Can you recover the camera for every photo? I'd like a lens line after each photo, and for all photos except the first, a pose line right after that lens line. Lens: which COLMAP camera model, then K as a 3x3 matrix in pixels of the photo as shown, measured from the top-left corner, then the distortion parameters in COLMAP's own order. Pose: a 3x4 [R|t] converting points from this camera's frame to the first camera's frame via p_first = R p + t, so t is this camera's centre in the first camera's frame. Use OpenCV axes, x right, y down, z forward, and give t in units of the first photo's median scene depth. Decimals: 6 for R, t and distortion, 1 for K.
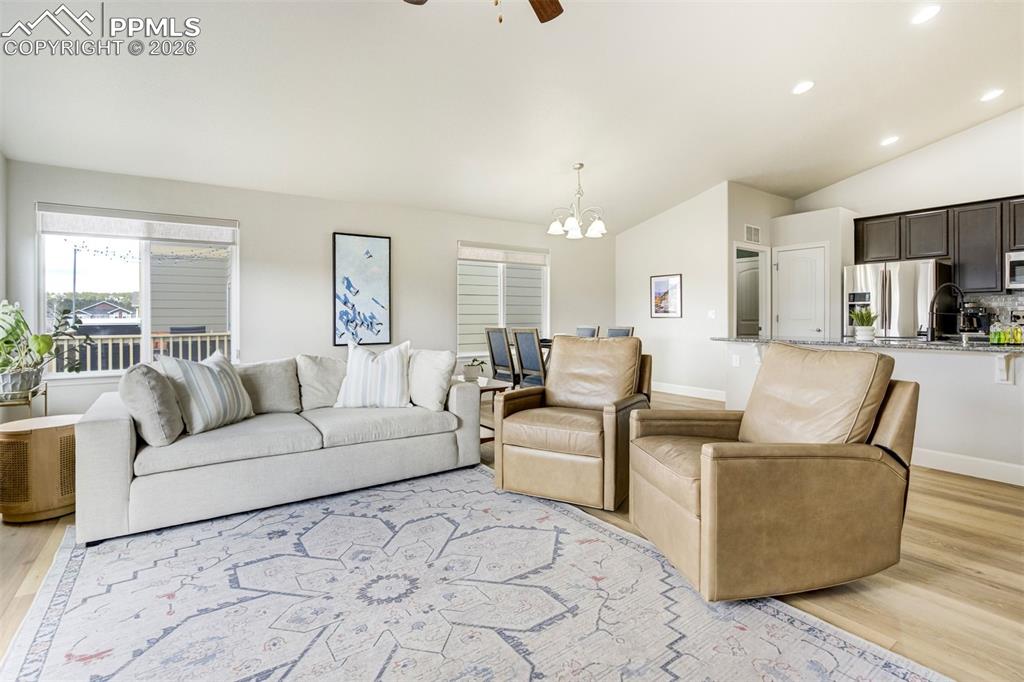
lens RADIAL K [[477.7, 0, 512.0], [0, 477.7, 318.0], [0, 0, 1]] dist [-0.056764, 0.028196]
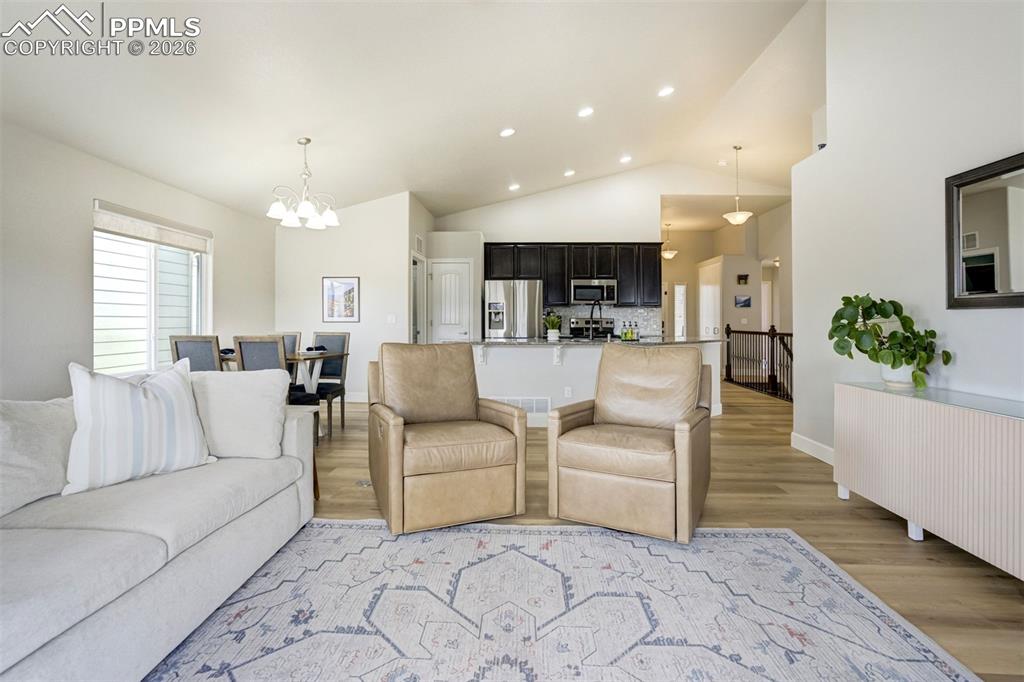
lens RADIAL K [[493.0, 0, 506.8], [0, 493.0, 320.4], [0, 0, 1]] dist [-0.021051, 0.001422]
pose [[0.613695, 0.005853, 0.789522, -0.605812], [-0.003975, 0.999983, -0.004323, -0.001695], [-0.789533, -0.000486, 0.613707, 0.356098]]
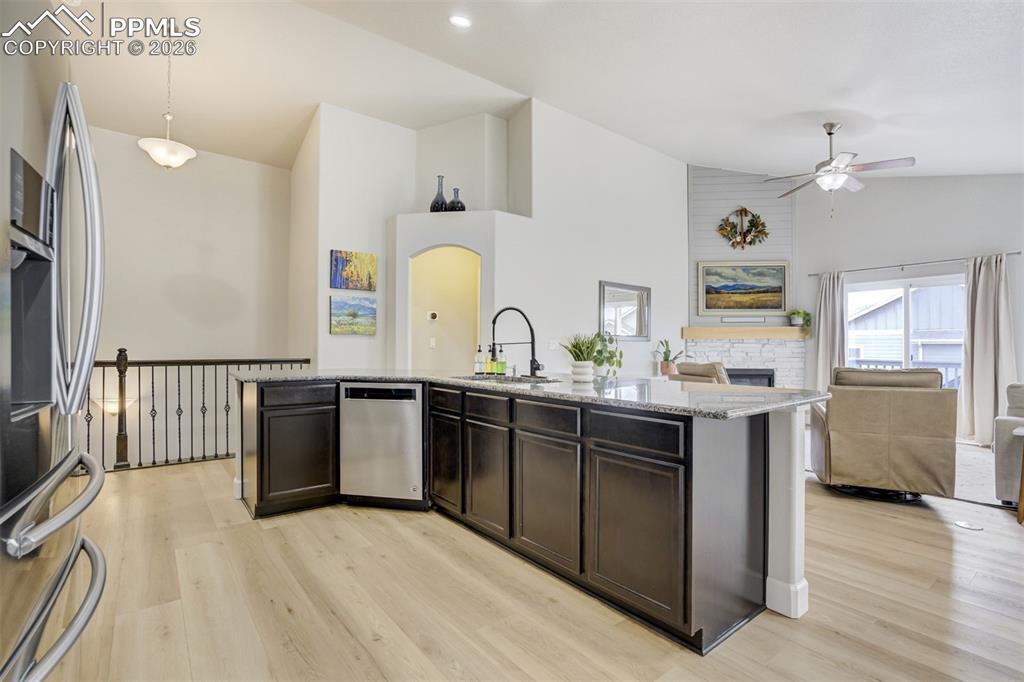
lens RADIAL K [[487.9, 0, 516.9], [0, 487.9, 345.1], [0, 0, 1]] dist [-0.027923, 0.000802]
pose [[-0.997592, -0.004607, -0.069197, 1.319703], [-0.004887, 0.999981, 0.003870, -0.017318], [0.069178, 0.004199, -0.997596, 2.532021]]
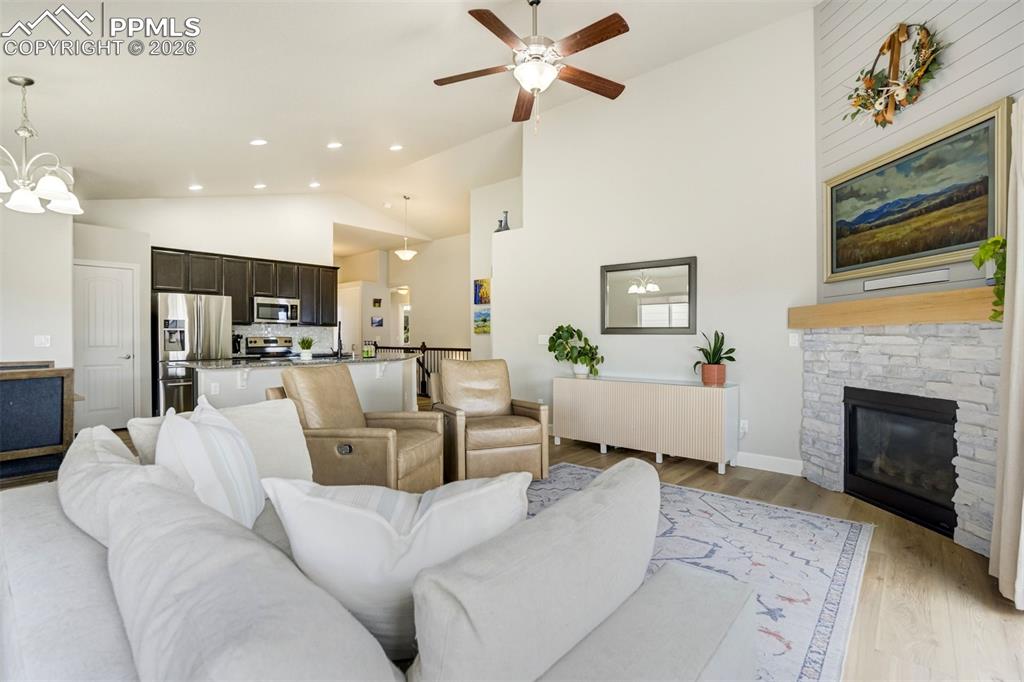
lens RADIAL K [[487.9, 0, 516.9], [0, 487.9, 345.1], [0, 0, 1]] dist [-0.027923, 0.000802]
pose [[-0.241928, -0.012935, 0.970208, -1.083144], [0.003908, 0.999890, 0.014305, -0.018690], [-0.970286, 0.007252, -0.241850, 1.085662]]
